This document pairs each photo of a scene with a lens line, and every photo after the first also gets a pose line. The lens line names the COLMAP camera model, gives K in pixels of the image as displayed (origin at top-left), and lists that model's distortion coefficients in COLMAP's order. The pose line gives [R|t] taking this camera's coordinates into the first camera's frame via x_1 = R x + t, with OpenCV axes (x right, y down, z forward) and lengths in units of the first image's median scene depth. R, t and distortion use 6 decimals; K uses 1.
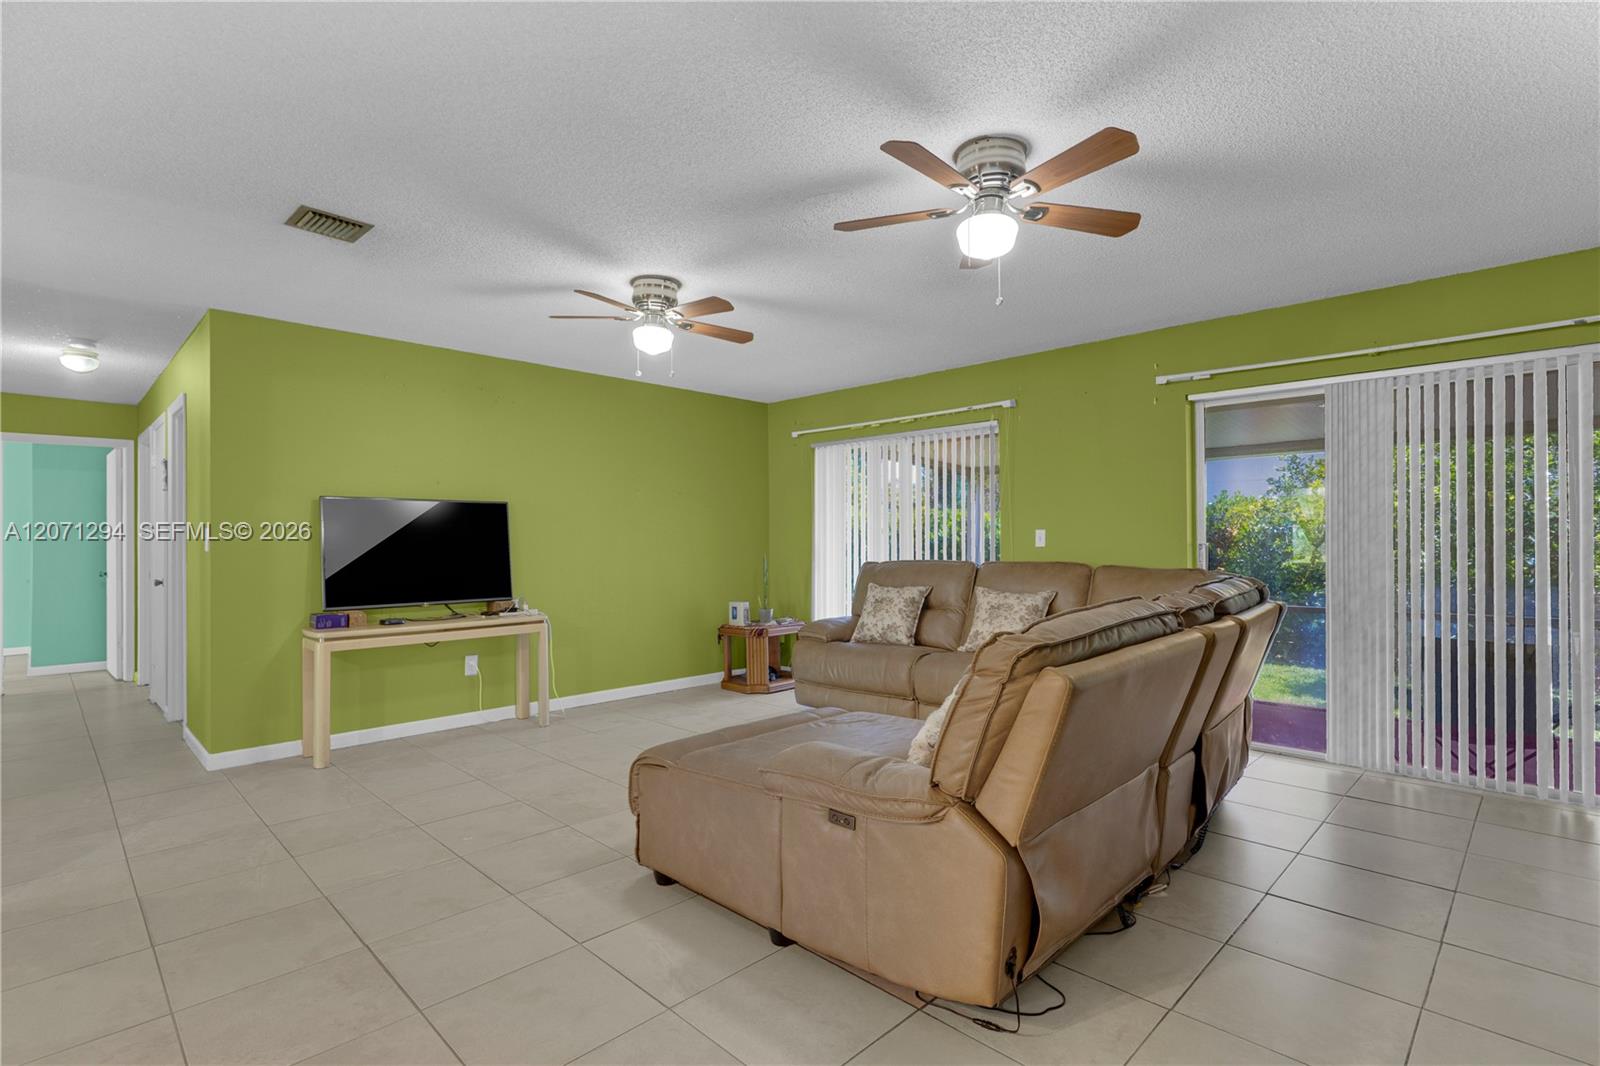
lens RADIAL K [[769.7, 0, 795.8], [0, 769.7, 536.2], [0, 0, 1]] dist [-0.000019, 0.000680]
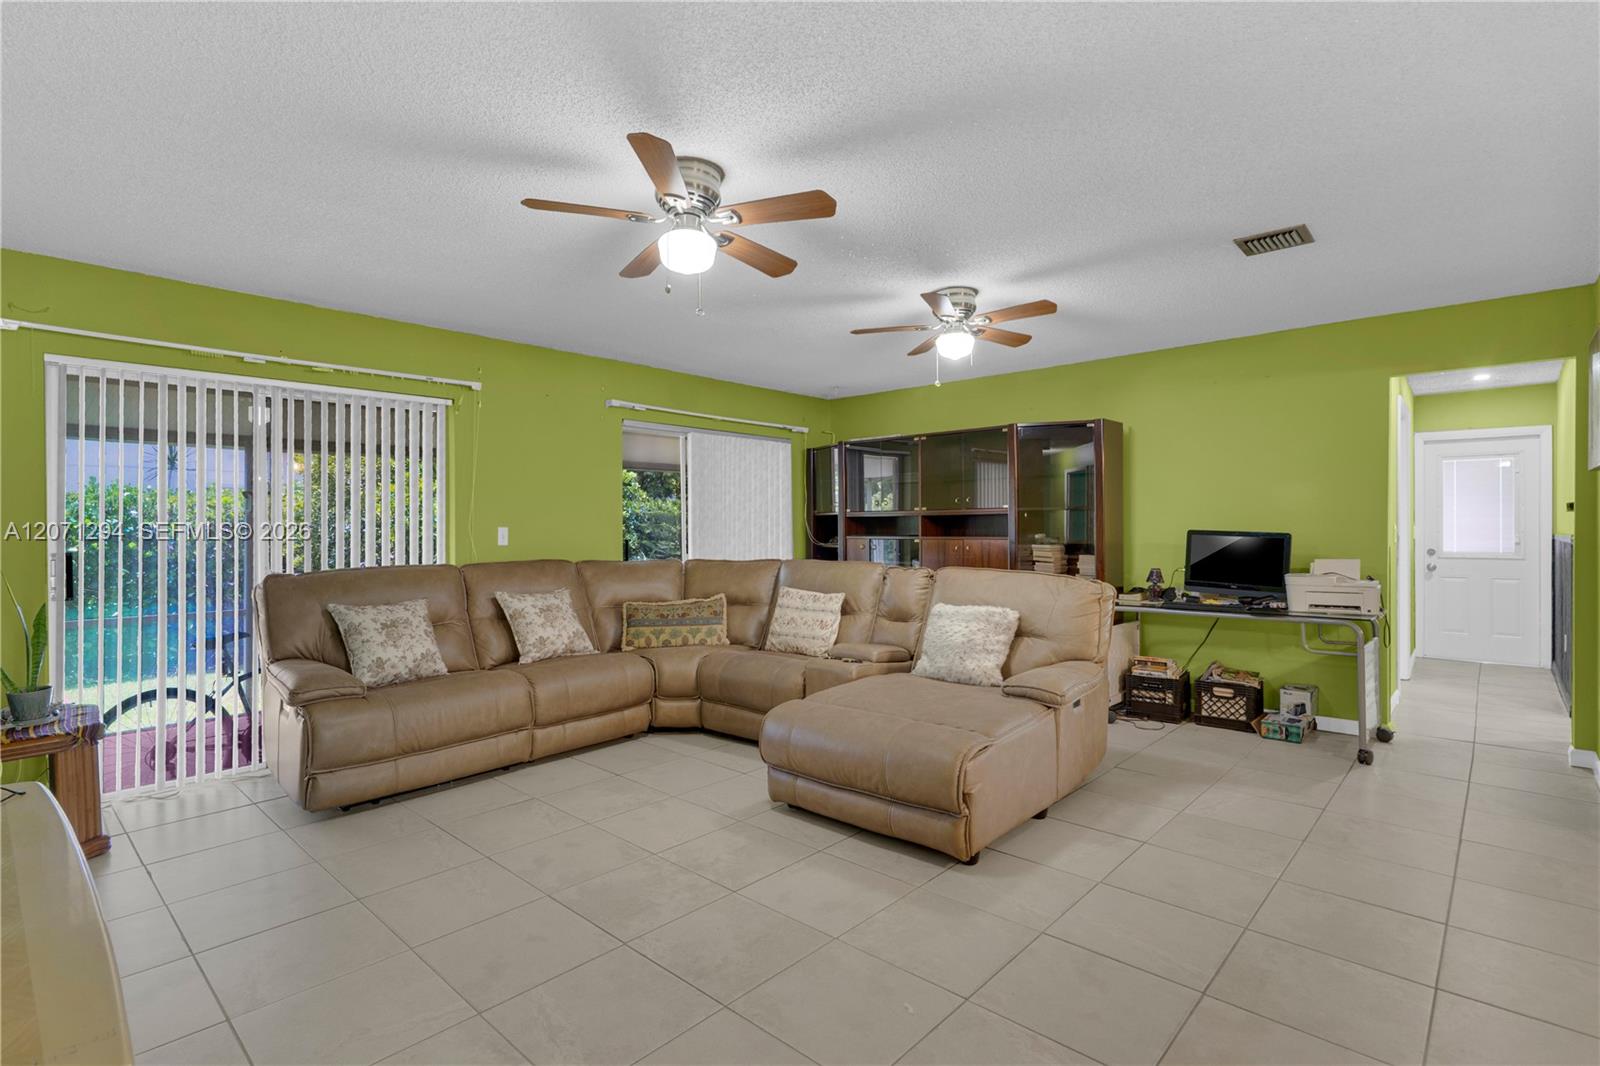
lens RADIAL K [[769.7, 0, 795.2], [0, 769.7, 532.6], [0, 0, 1]] dist [-0.000019, 0.000680]
pose [[-0.035707, 0.001782, 0.999361, -0.630689], [0.004197, 0.999990, -0.001633, 0.001169], [-0.999353, 0.004136, -0.035714, 0.662532]]
